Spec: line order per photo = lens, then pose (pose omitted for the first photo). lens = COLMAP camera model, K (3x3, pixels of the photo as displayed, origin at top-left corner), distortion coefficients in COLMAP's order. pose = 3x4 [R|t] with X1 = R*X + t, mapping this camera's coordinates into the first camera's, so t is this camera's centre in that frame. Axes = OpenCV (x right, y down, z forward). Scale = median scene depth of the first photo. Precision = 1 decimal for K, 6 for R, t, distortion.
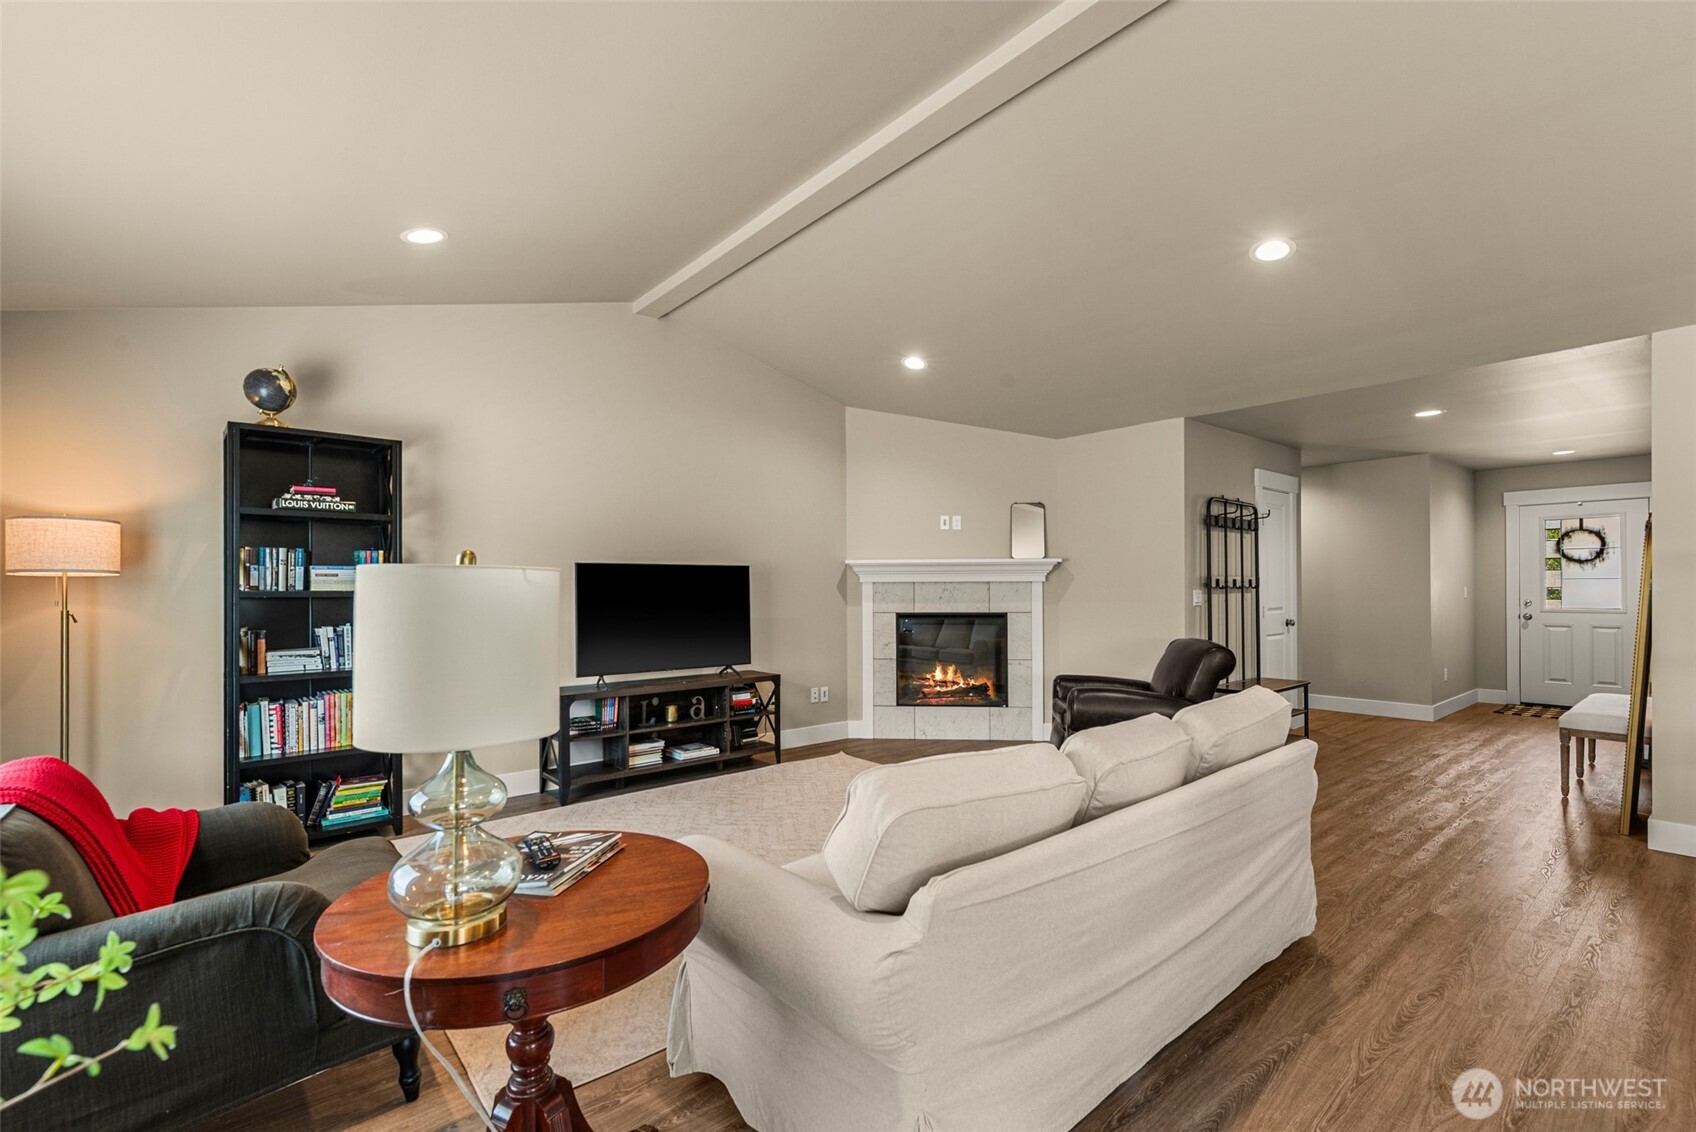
lens RADIAL K [[751.7, 0, 862.5], [0, 751.7, 585.9], [0, 0, 1]] dist [0.006027, 0.000320]
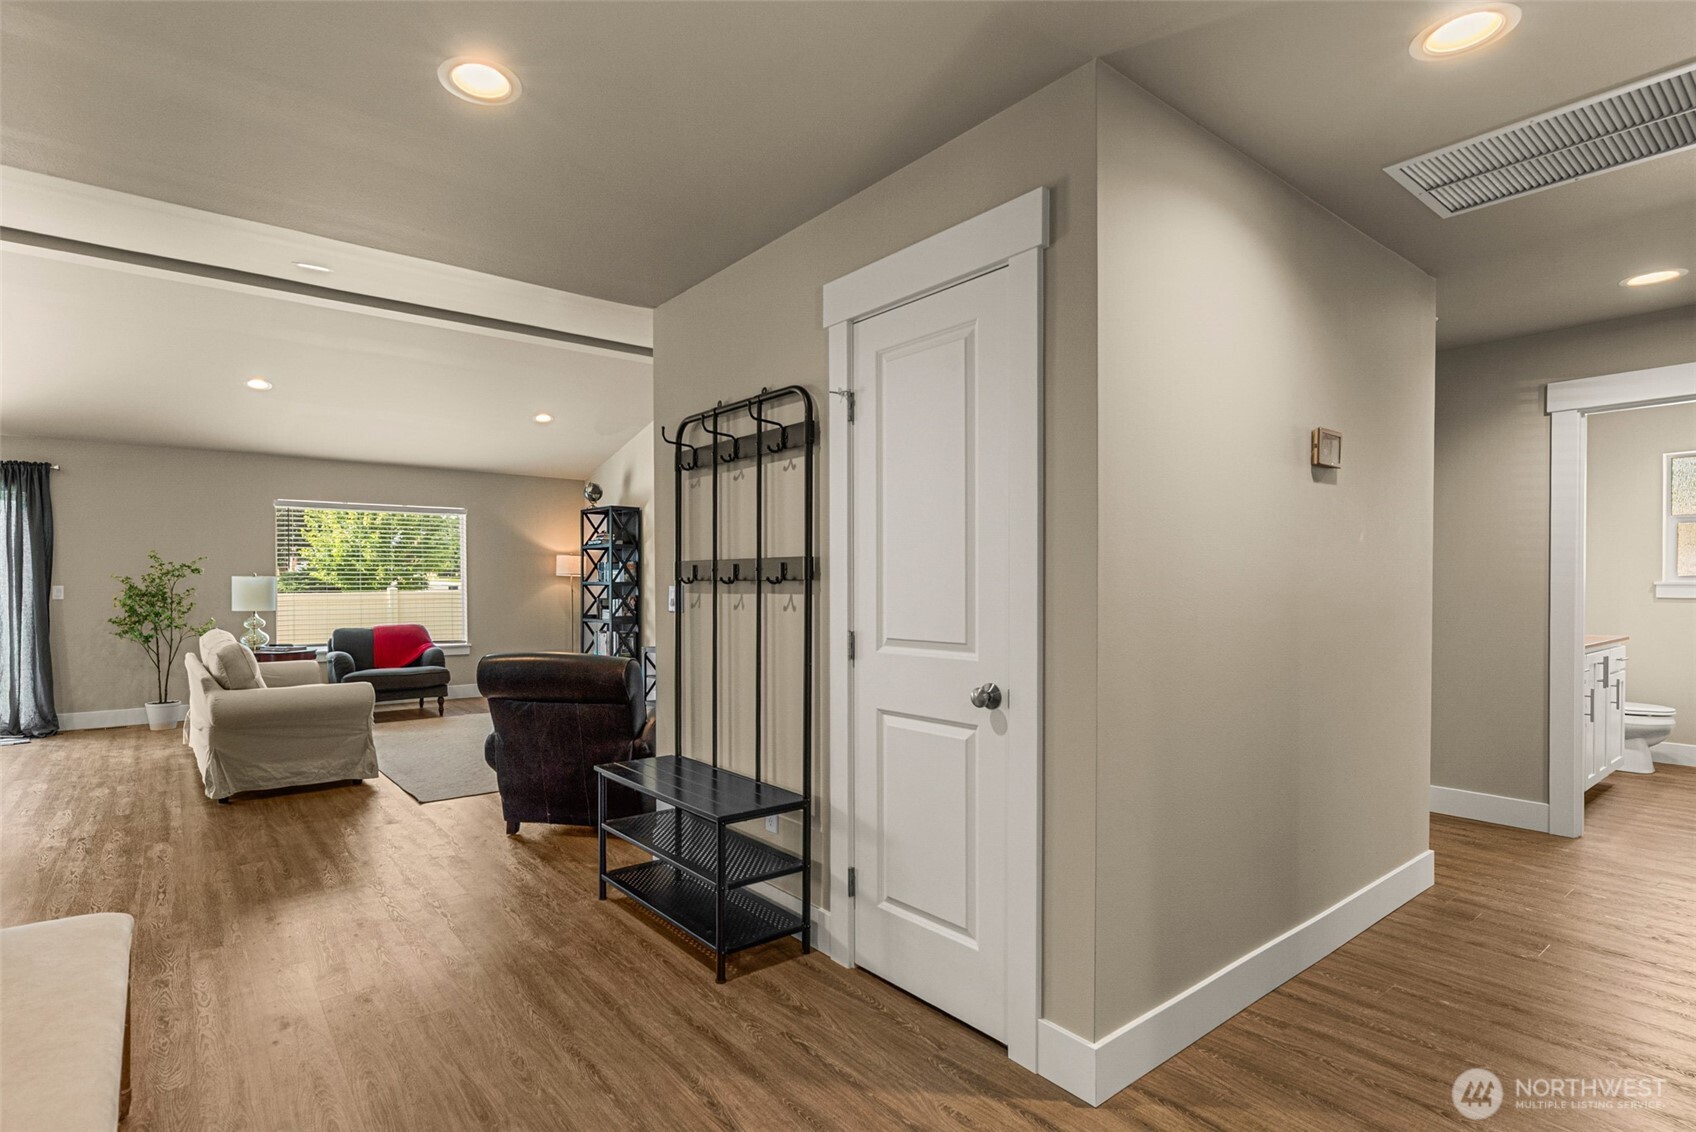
lens RADIAL K [[845.5, 0, 784.7], [0, 845.5, 595.8], [0, 0, 1]] dist [-0.003048, 0.001685]
pose [[-0.062069, 0.018328, -0.997904, 1.098909], [0.002880, 0.999831, 0.018184, 0.002311], [0.998068, -0.001746, -0.062111, 1.116934]]
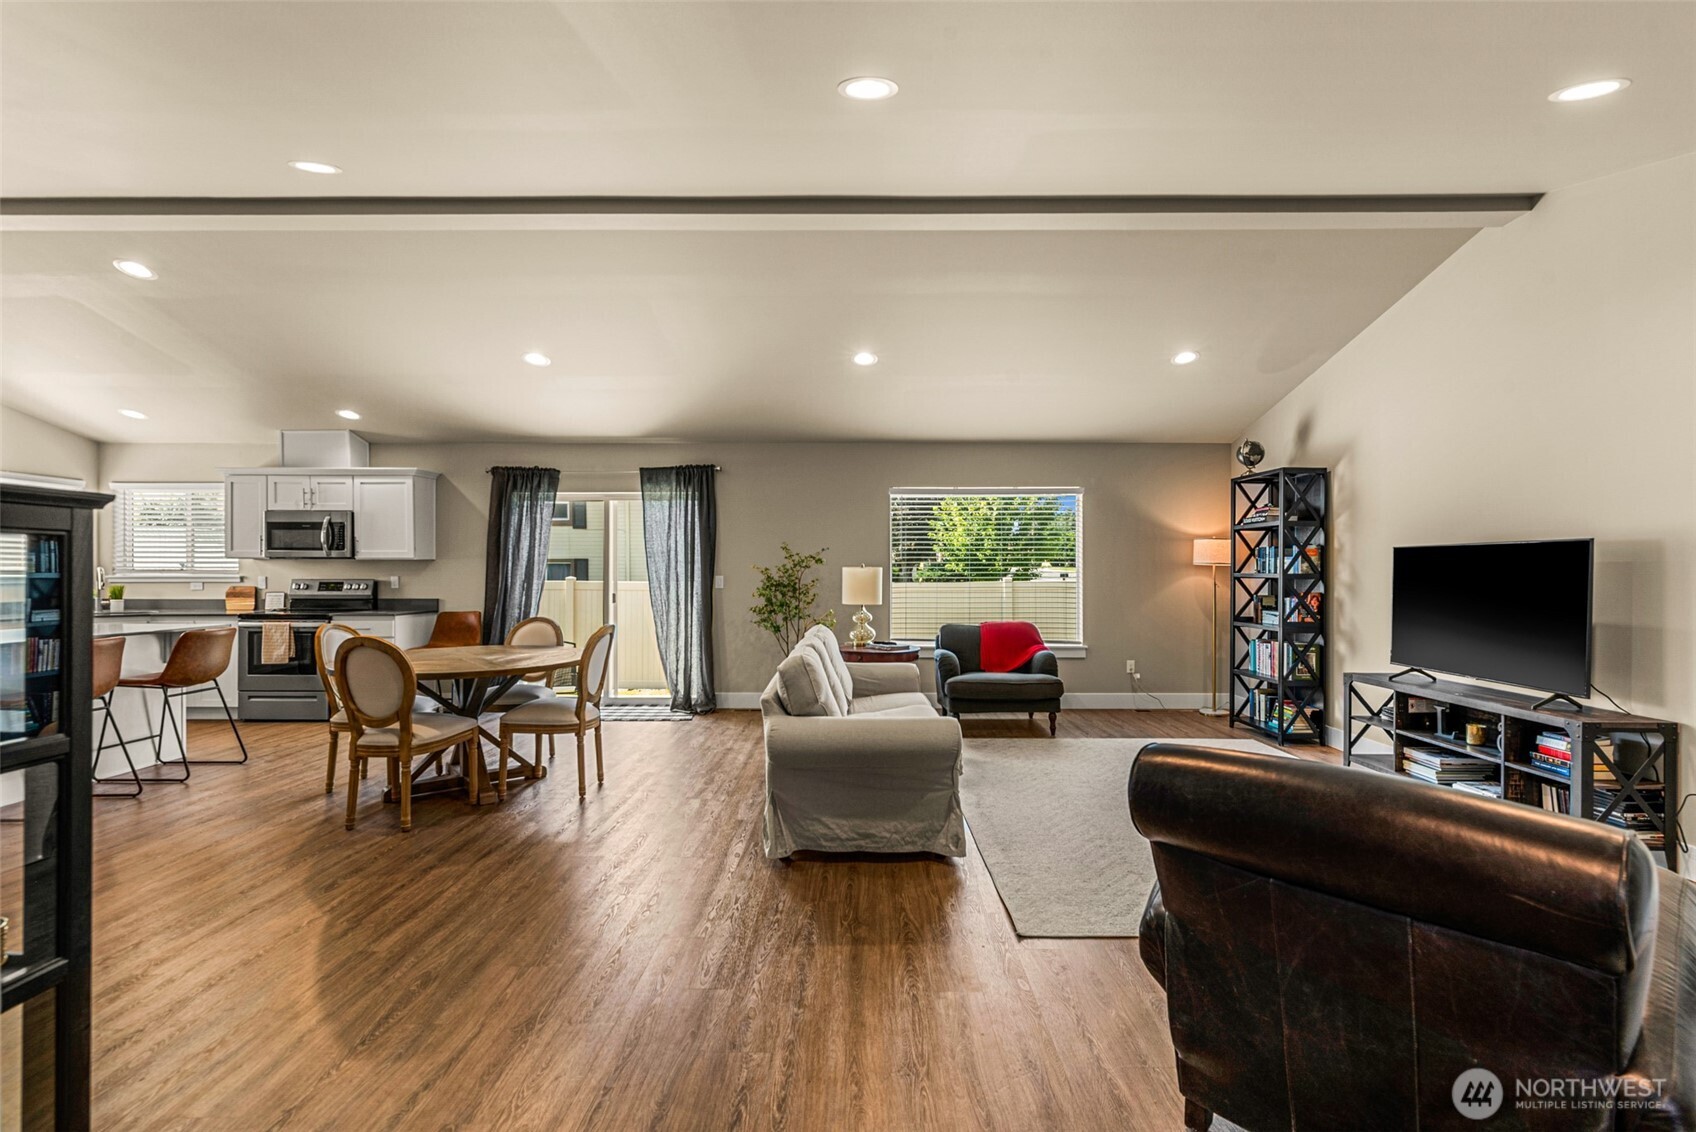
lens RADIAL K [[751.7, 0, 847.3], [0, 751.7, 573.9], [0, 0, 1]] dist [0.006027, 0.000320]
pose [[-0.656288, 0.006732, -0.754481, 0.691773], [0.002642, 0.999975, 0.006625, -0.004164], [0.754506, 0.002354, -0.656289, 0.920441]]
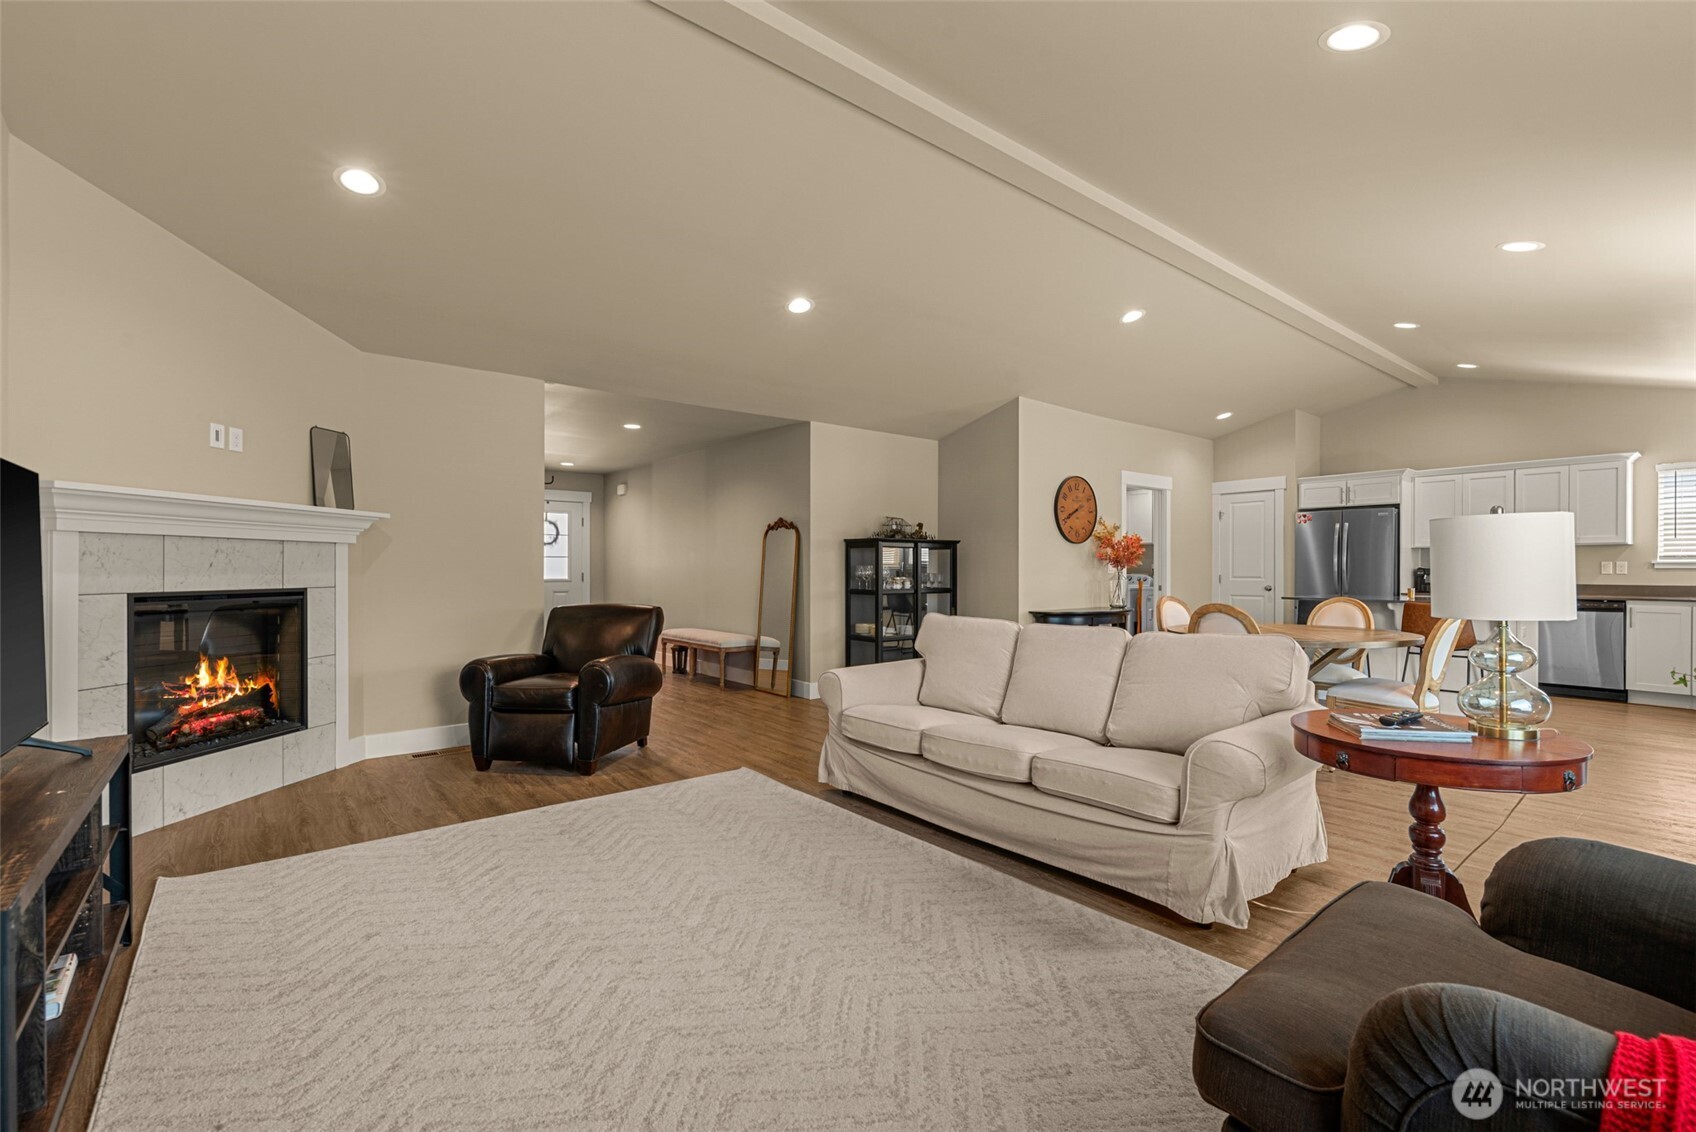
lens RADIAL K [[751.7, 0, 870.7], [0, 751.7, 576.2], [0, 0, 1]] dist [0.006027, 0.000320]
pose [[0.007743, -0.005563, 0.999955, -0.515640], [-0.001415, 0.999983, 0.005574, 0.022690], [-0.999969, -0.001458, 0.007735, 0.549720]]
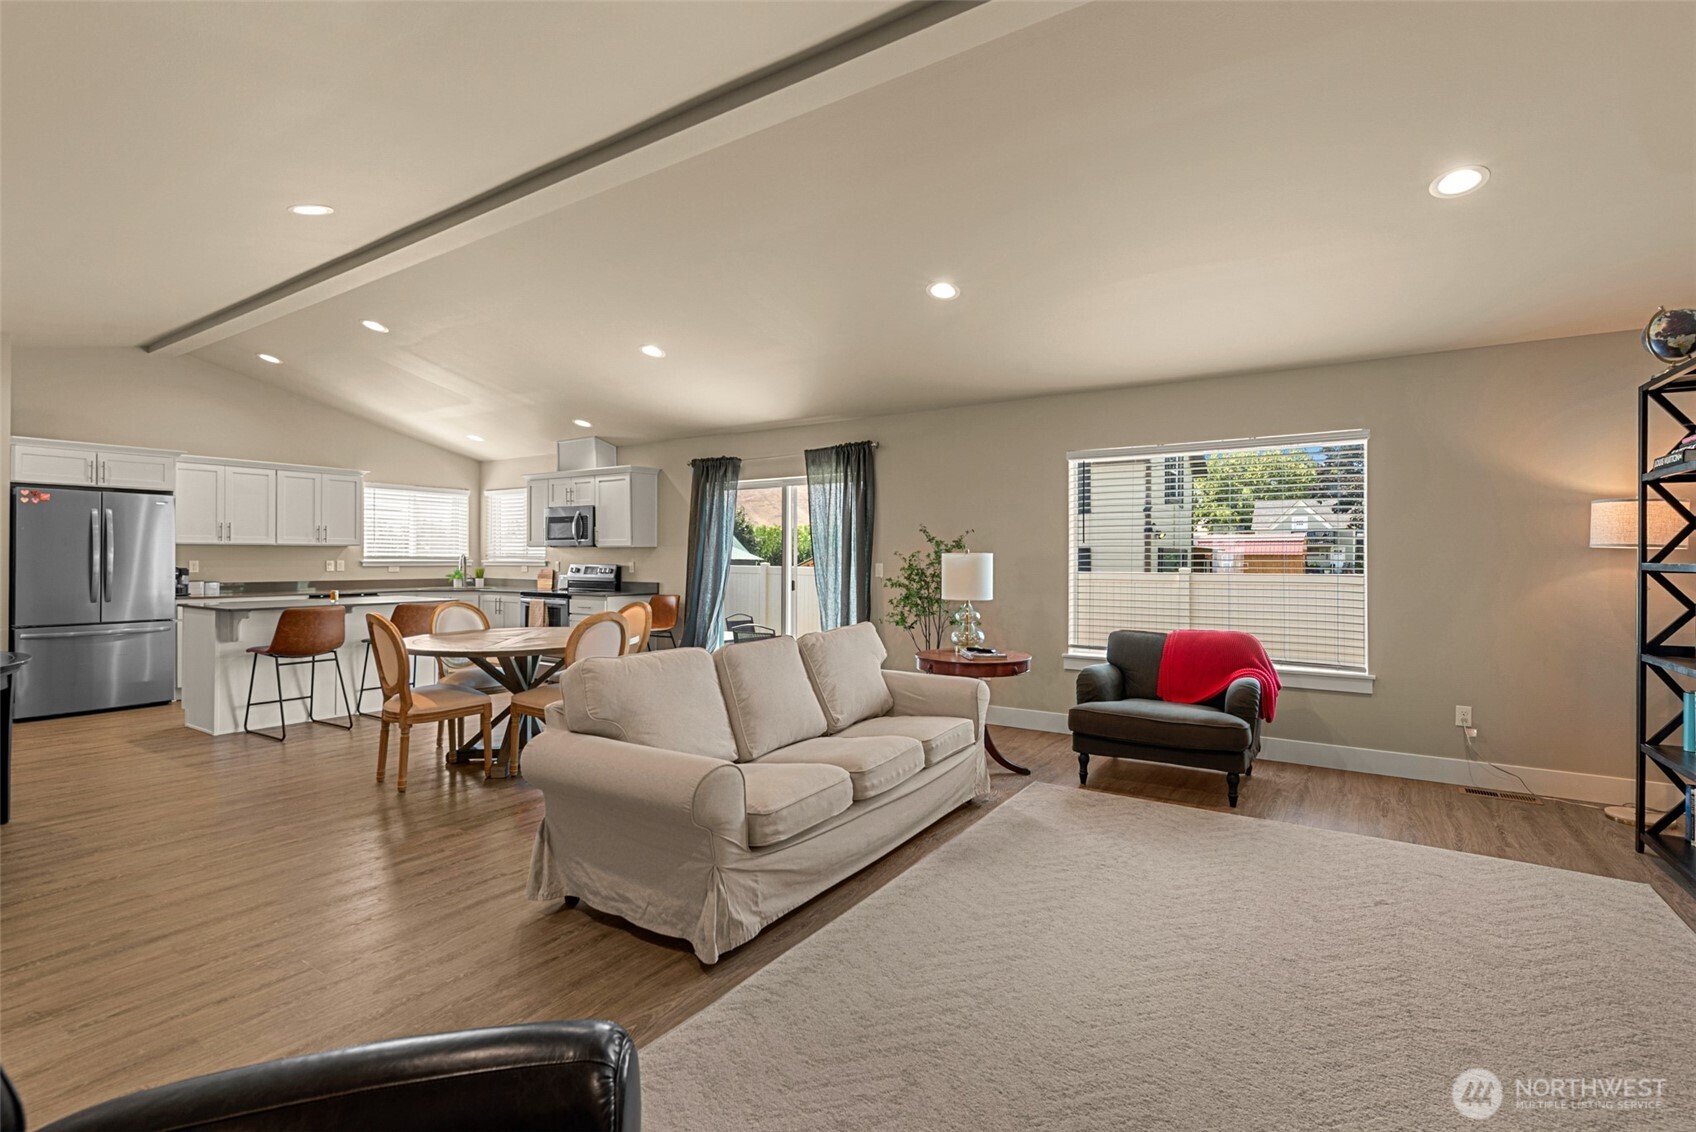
lens RADIAL K [[751.7, 0, 859.9], [0, 751.7, 561.6], [0, 0, 1]] dist [0.006027, 0.000320]
pose [[-0.955332, -0.000863, -0.295534, 0.235581], [-0.001159, 0.999999, 0.000825, 0.003288], [0.295533, 0.001130, -0.955332, 1.011201]]
